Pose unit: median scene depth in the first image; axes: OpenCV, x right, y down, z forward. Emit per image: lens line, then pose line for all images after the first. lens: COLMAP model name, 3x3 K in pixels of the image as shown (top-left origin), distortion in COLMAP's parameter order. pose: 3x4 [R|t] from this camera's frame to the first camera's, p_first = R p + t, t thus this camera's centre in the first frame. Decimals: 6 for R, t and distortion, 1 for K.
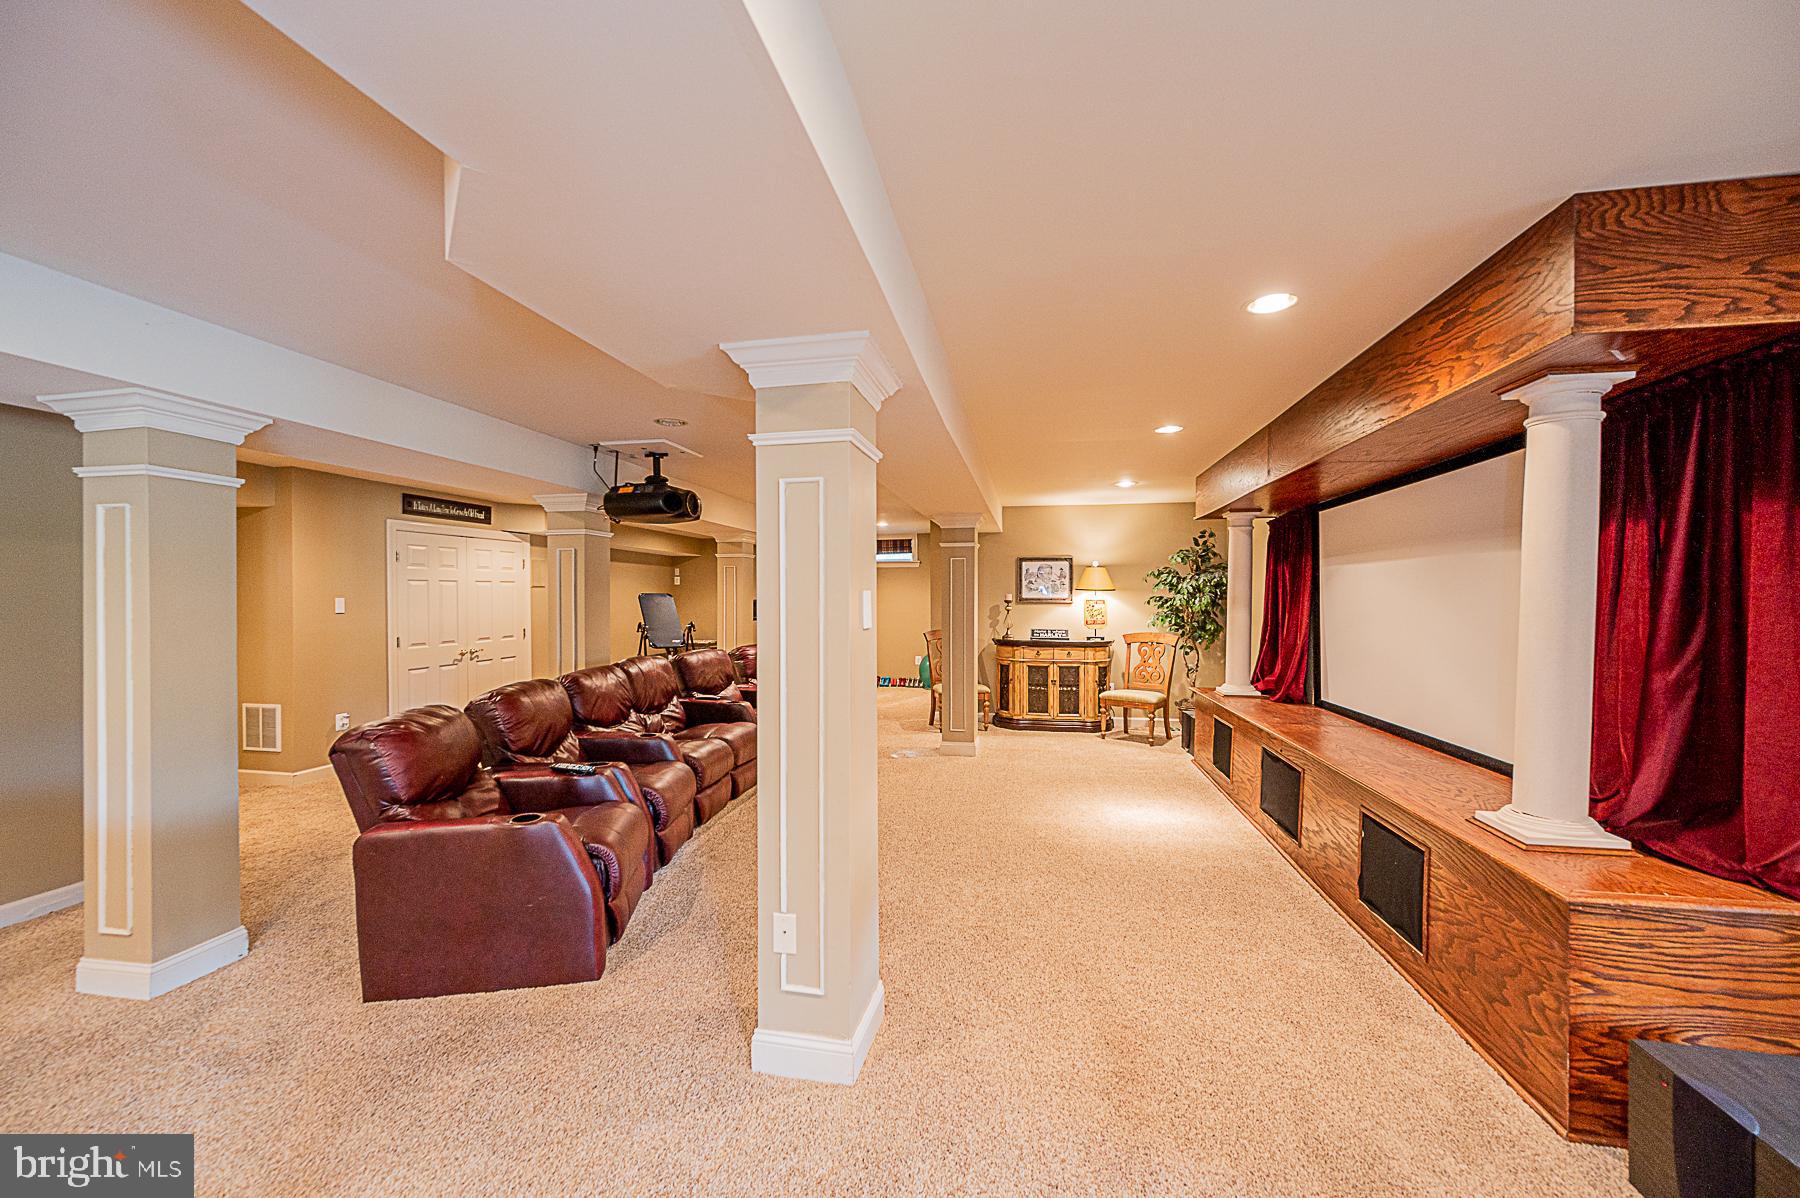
lens RADIAL K [[716.1, 0, 900.0], [0, 716.1, 599.0], [0, 0, 1]] dist [-0.003569, -0.000139]
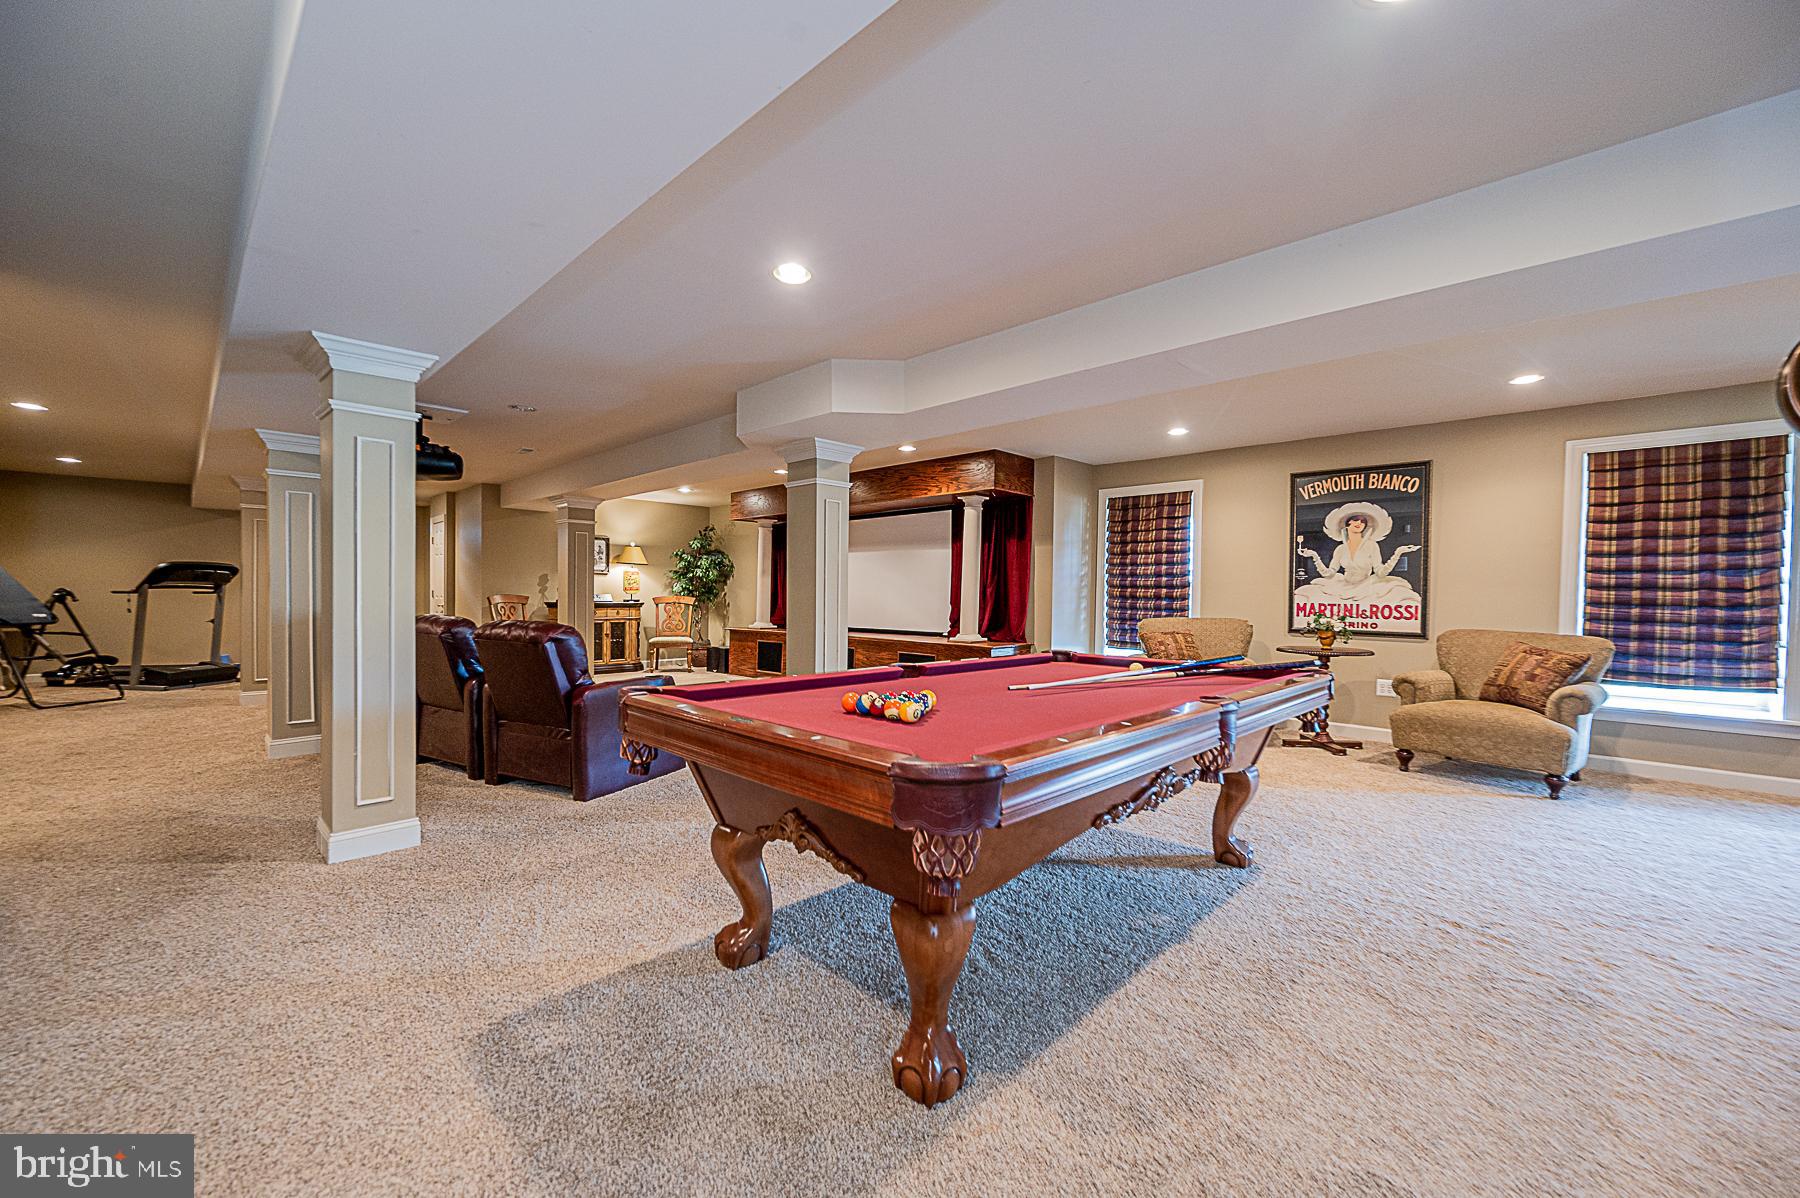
lens RADIAL K [[723.5, 0, 900.0], [0, 723.5, 599.0], [0, 0, 1]] dist [-0.001193, -0.000265]
pose [[0.549714, 0.001155, 0.835352, -0.629937], [-0.009860, 0.999938, 0.005106, 0.044257], [-0.835295, -0.011043, 0.549691, -0.157049]]
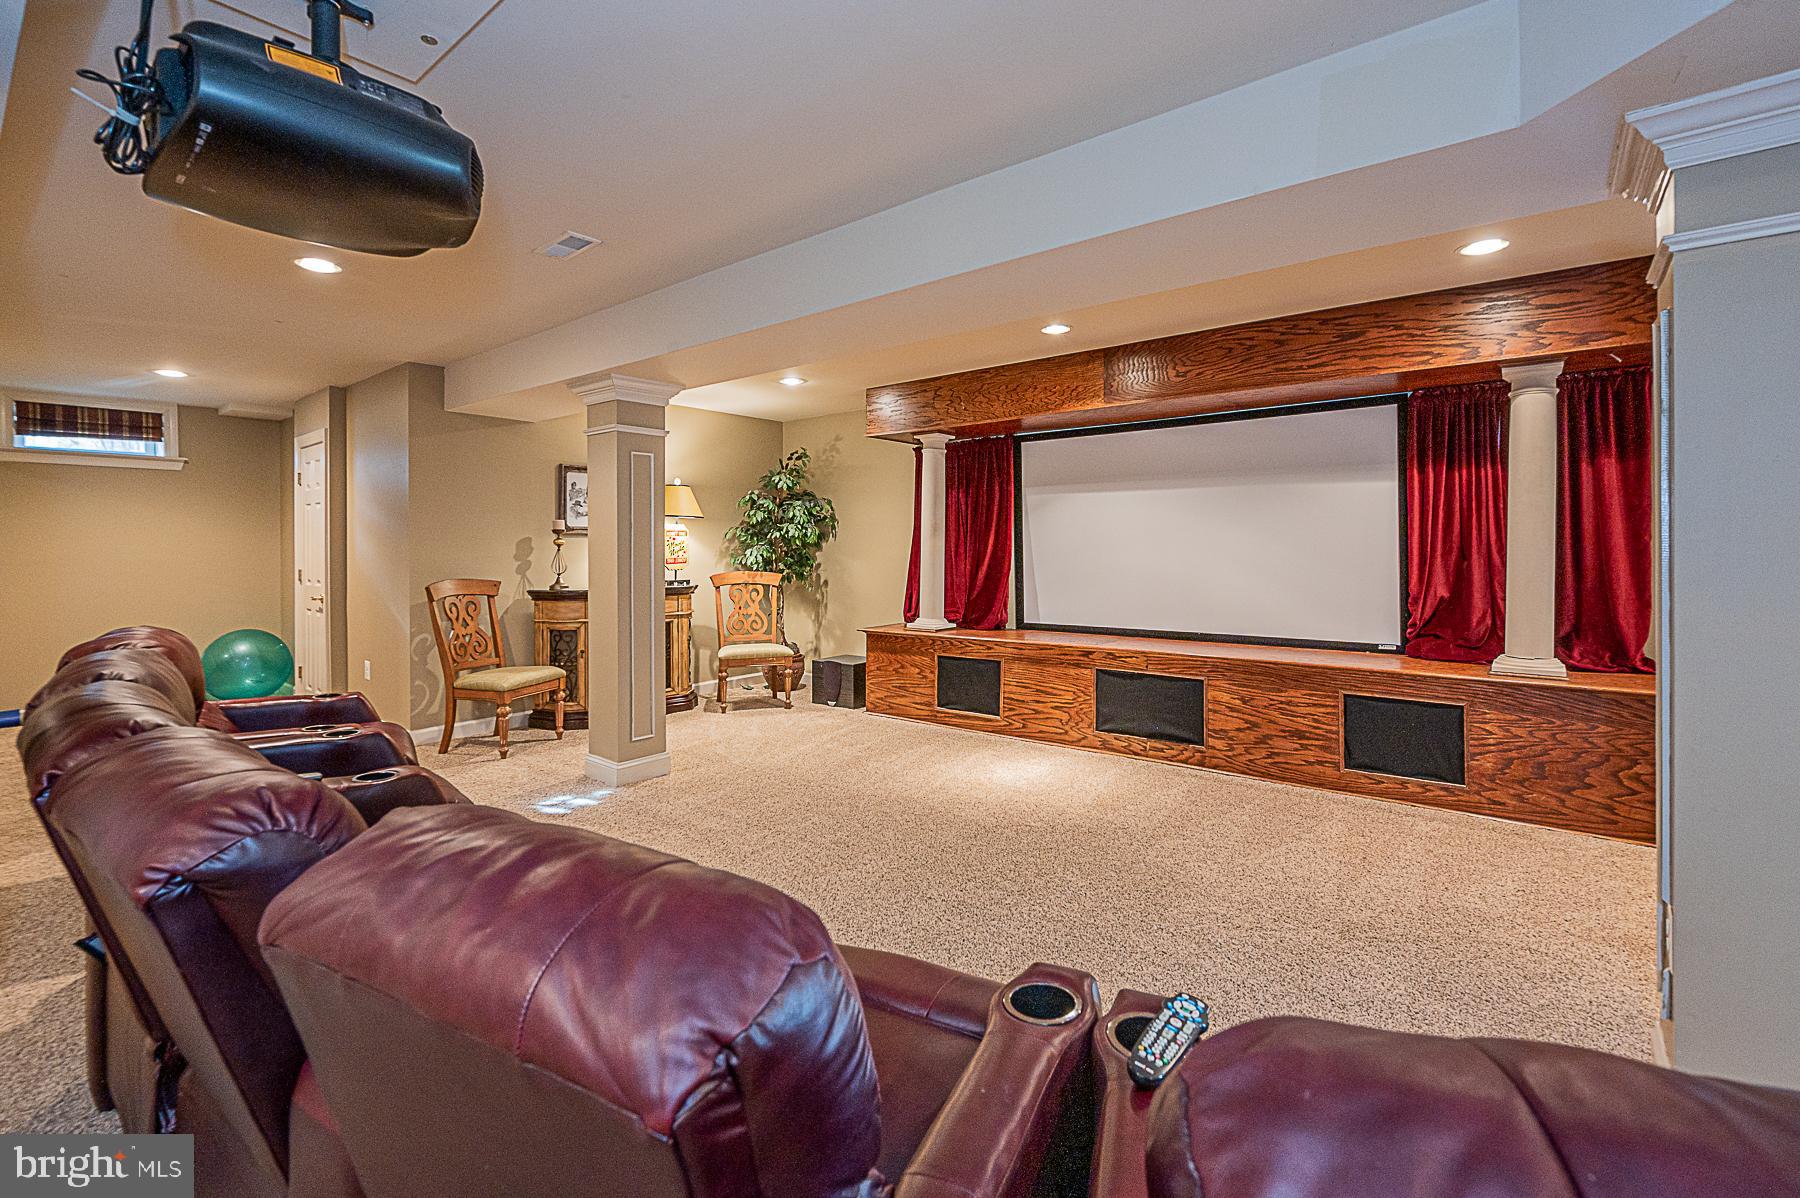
lens RADIAL K [[794.6, 0, 896.3], [0, 794.6, 542.5], [0, 0, 1]] dist [-0.001709, -0.000100]
pose [[0.468649, 0.004202, 0.883374, -0.386093], [0.004637, 0.999963, -0.007217, 0.022907], [-0.883372, 0.007479, 0.468613, 0.461879]]
